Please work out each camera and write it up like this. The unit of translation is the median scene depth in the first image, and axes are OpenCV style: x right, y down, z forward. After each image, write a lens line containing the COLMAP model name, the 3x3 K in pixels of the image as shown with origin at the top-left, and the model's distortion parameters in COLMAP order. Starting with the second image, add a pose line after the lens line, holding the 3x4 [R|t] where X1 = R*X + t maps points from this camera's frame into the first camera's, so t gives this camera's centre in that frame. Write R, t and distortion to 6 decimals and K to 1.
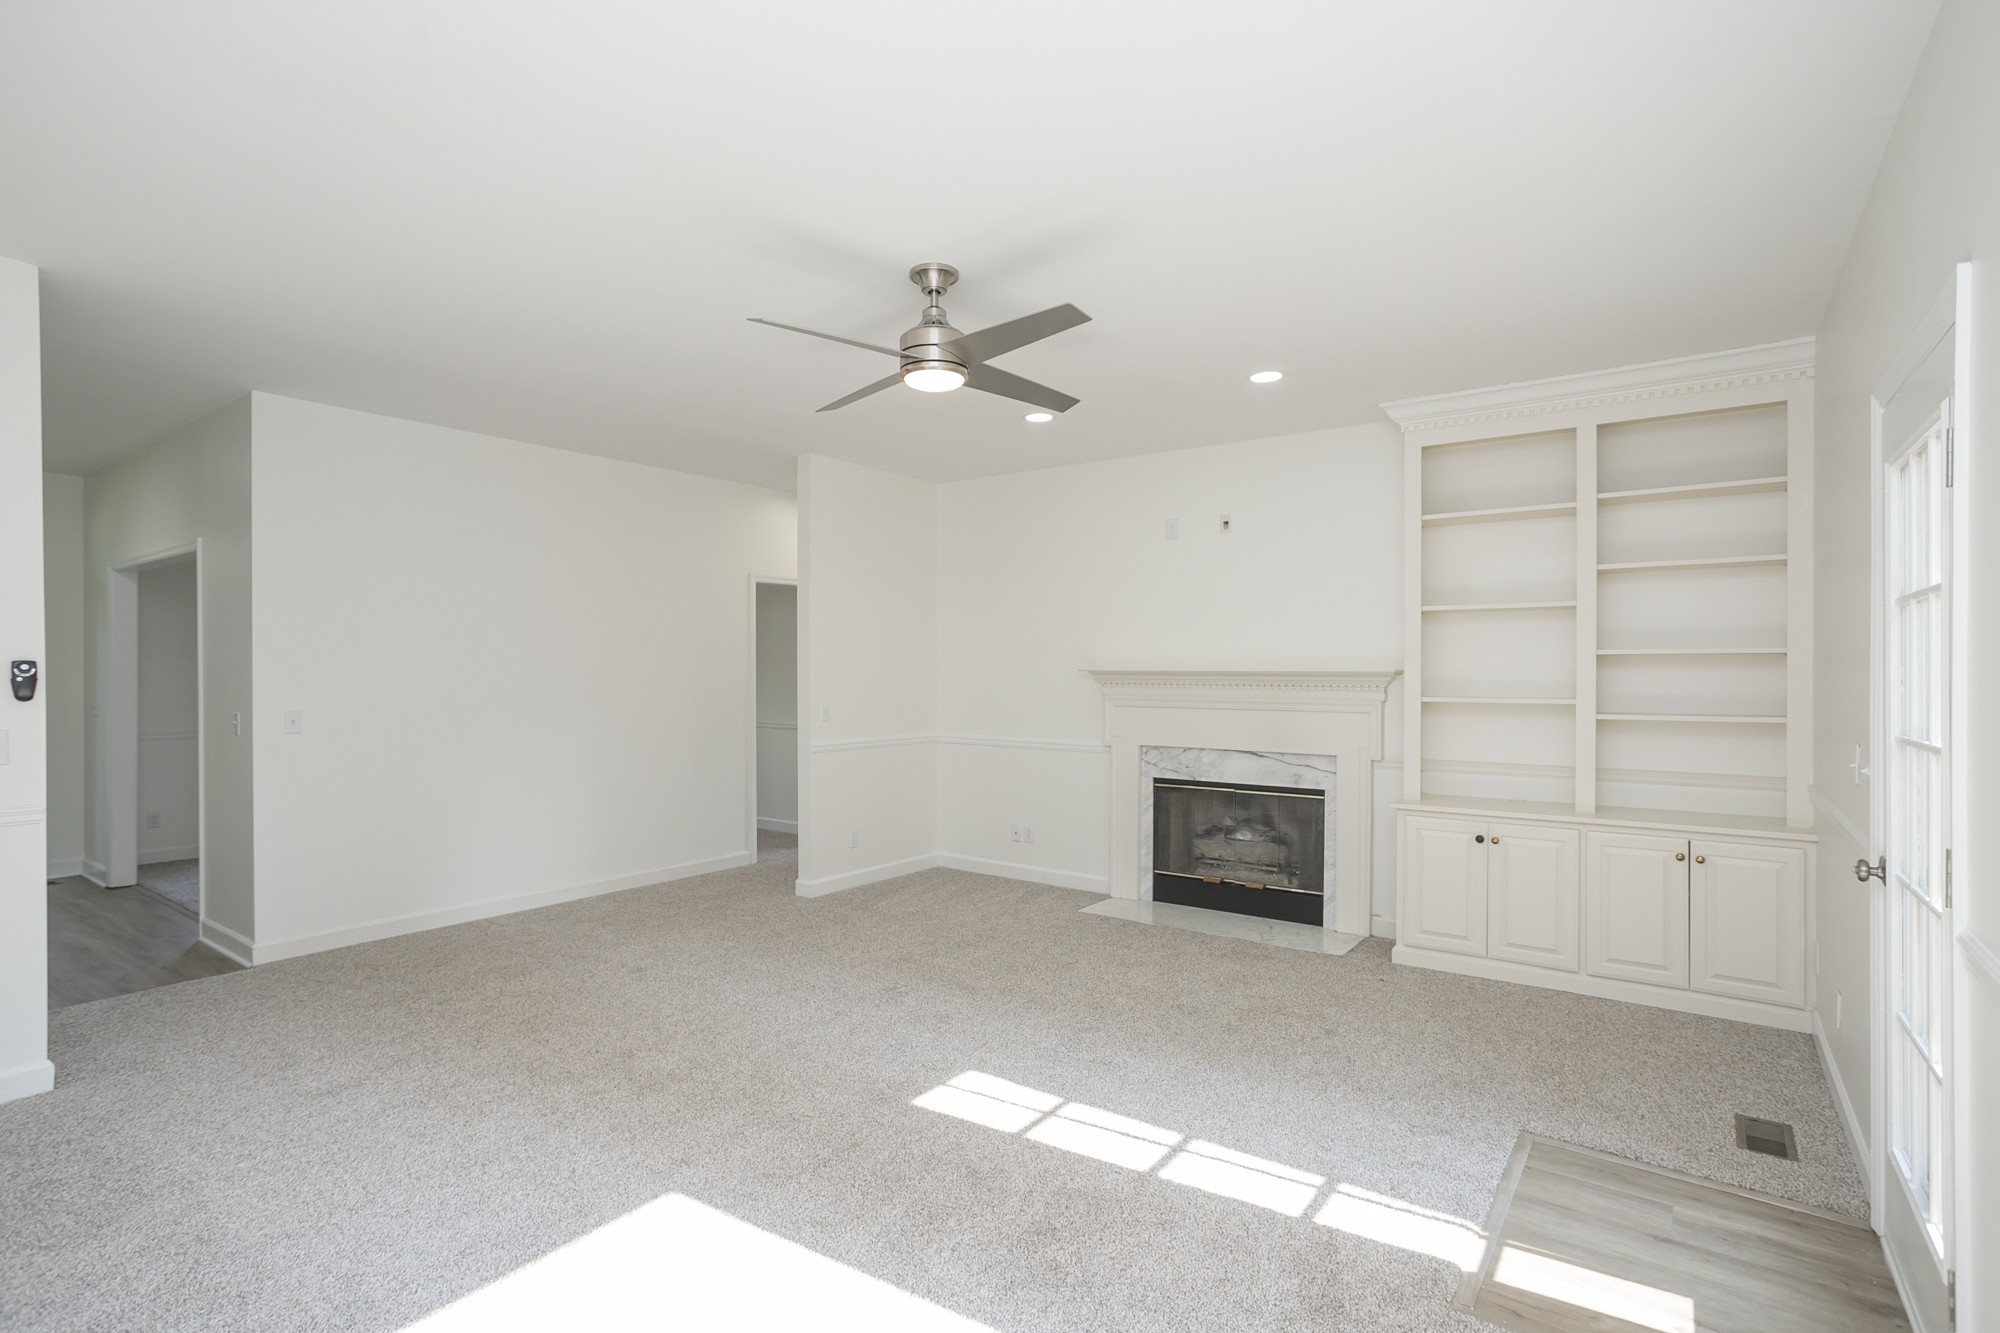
lens RADIAL K [[969.3, 0, 999.2], [0, 969.3, 674.1], [0, 0, 1]] dist [0.003575, 0.001009]
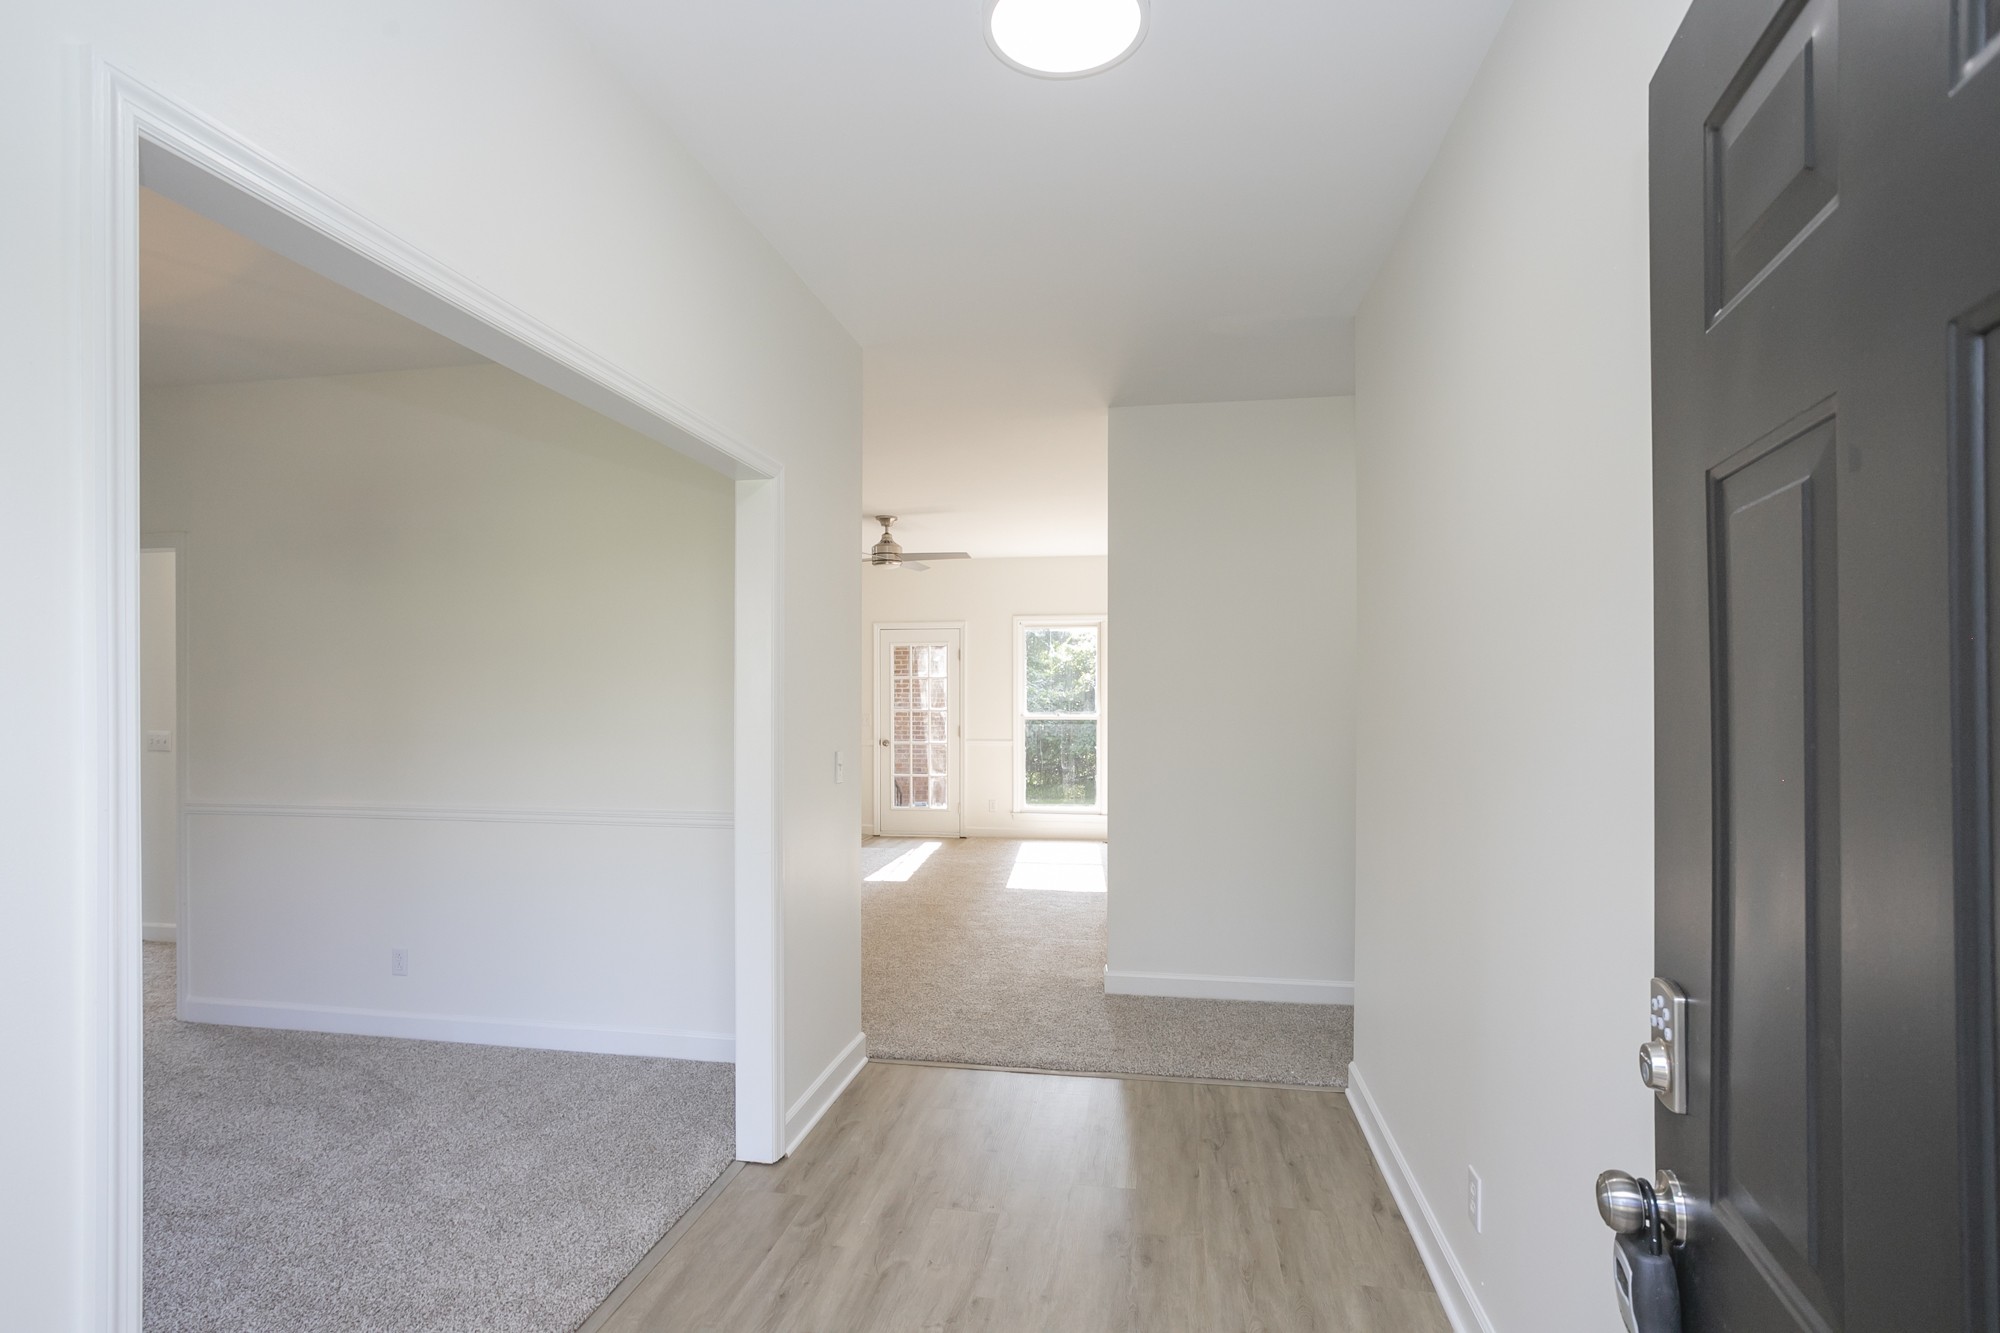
lens RADIAL K [[969.3, 0, 999.2], [0, 969.3, 674.1], [0, 0, 1]] dist [0.003575, 0.001009]
pose [[-0.439117, 0.016775, 0.898273, -1.346103], [0.004381, 0.999854, -0.016530, -0.007686], [-0.898419, -0.003323, -0.439126, 1.064845]]
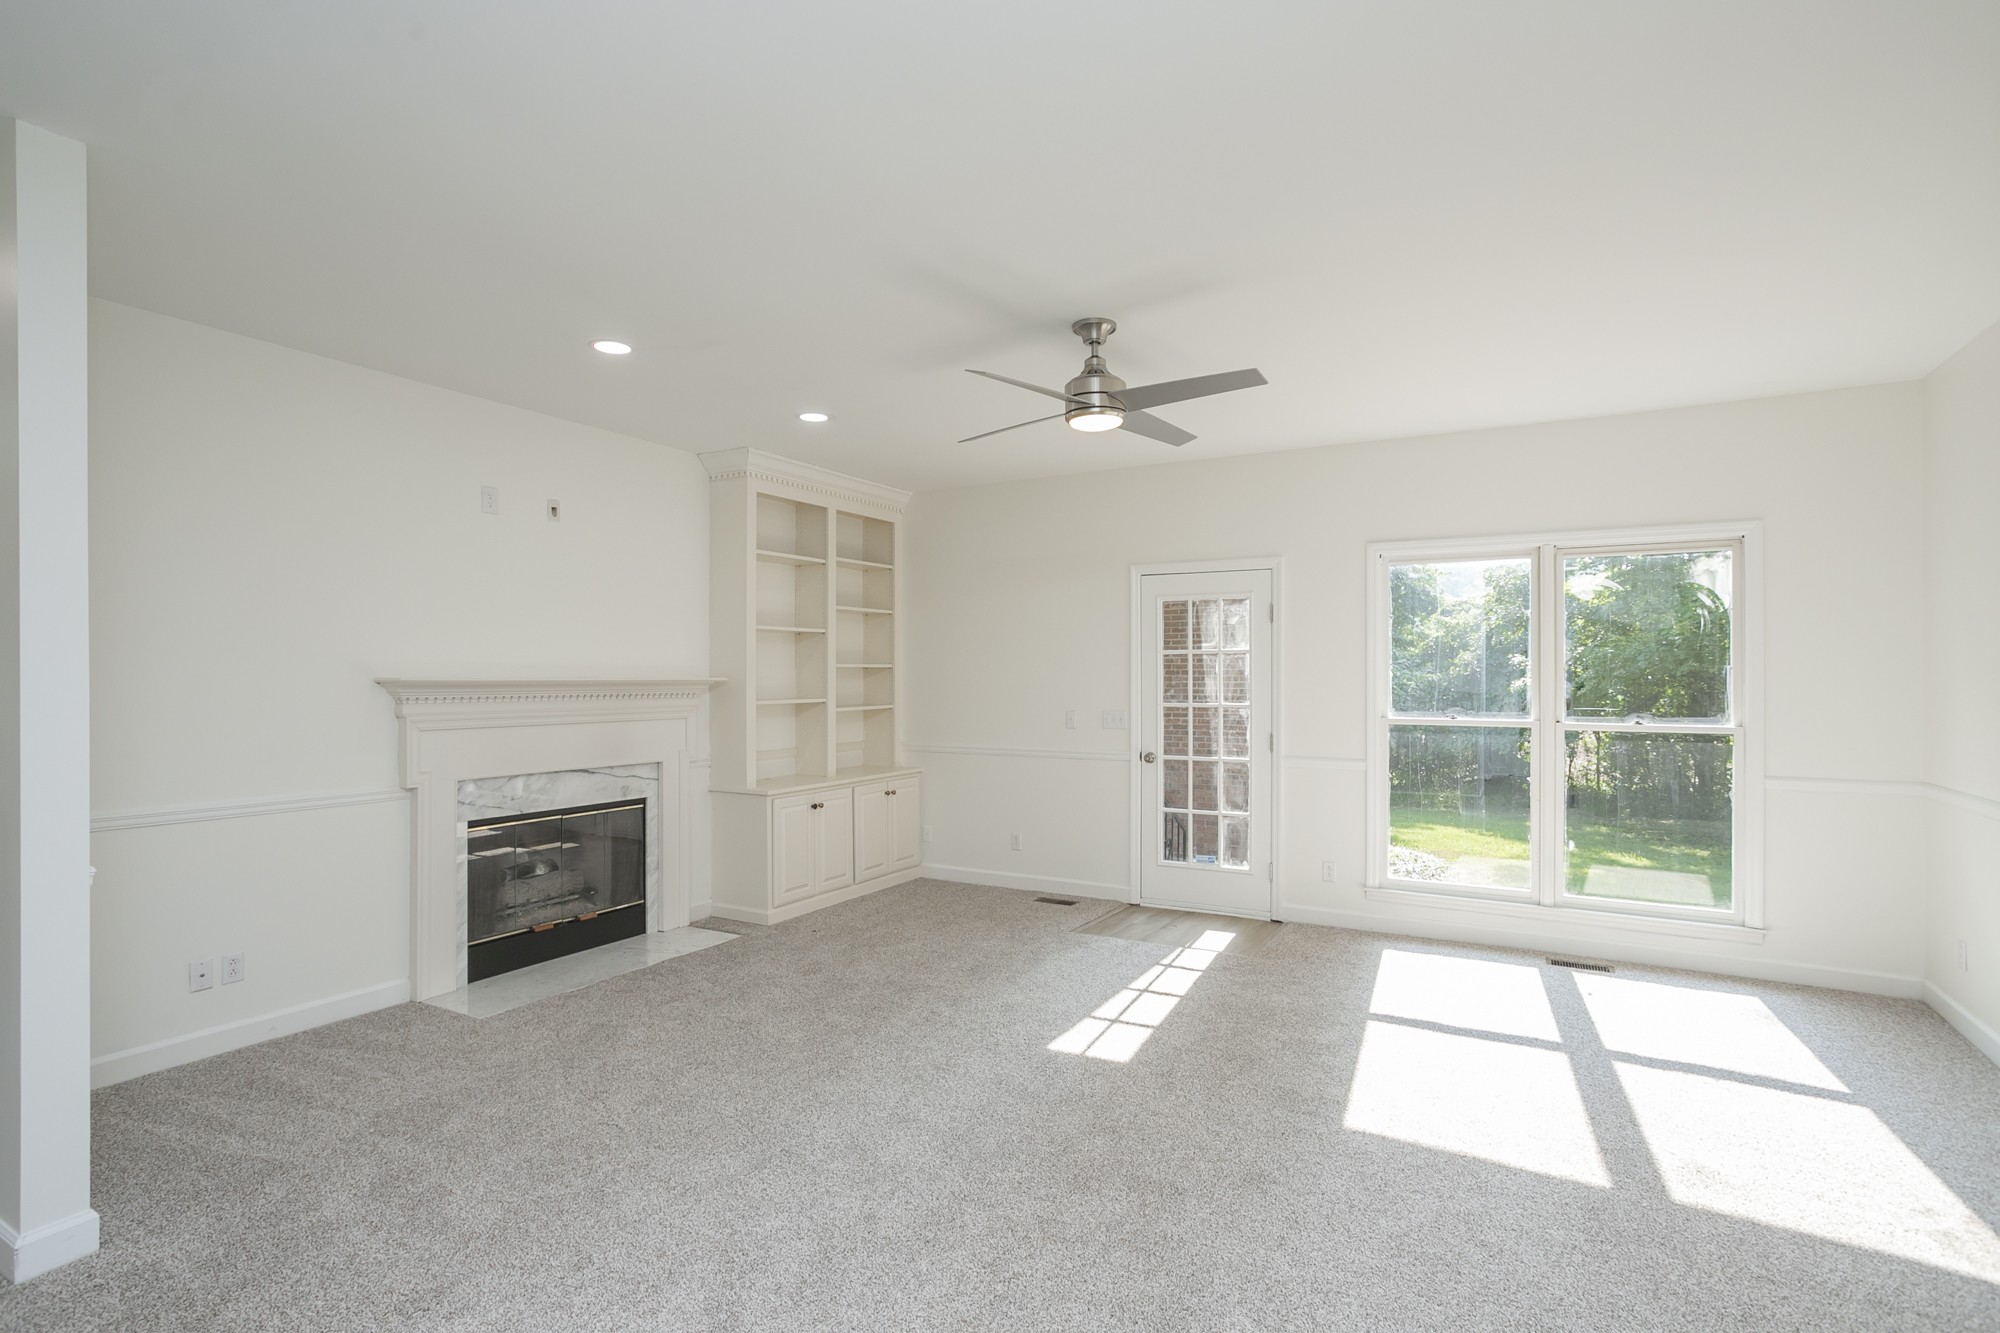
lens RADIAL K [[965.1, 0, 1000.0], [0, 965.1, 666.5], [0, 0, 1]] dist [-0.032381, 0.000164]
pose [[-0.103271, 0.007847, 0.994622, -0.698565], [0.003842, 0.999965, -0.007490, -0.007995], [-0.994646, 0.003048, -0.103298, 0.735979]]
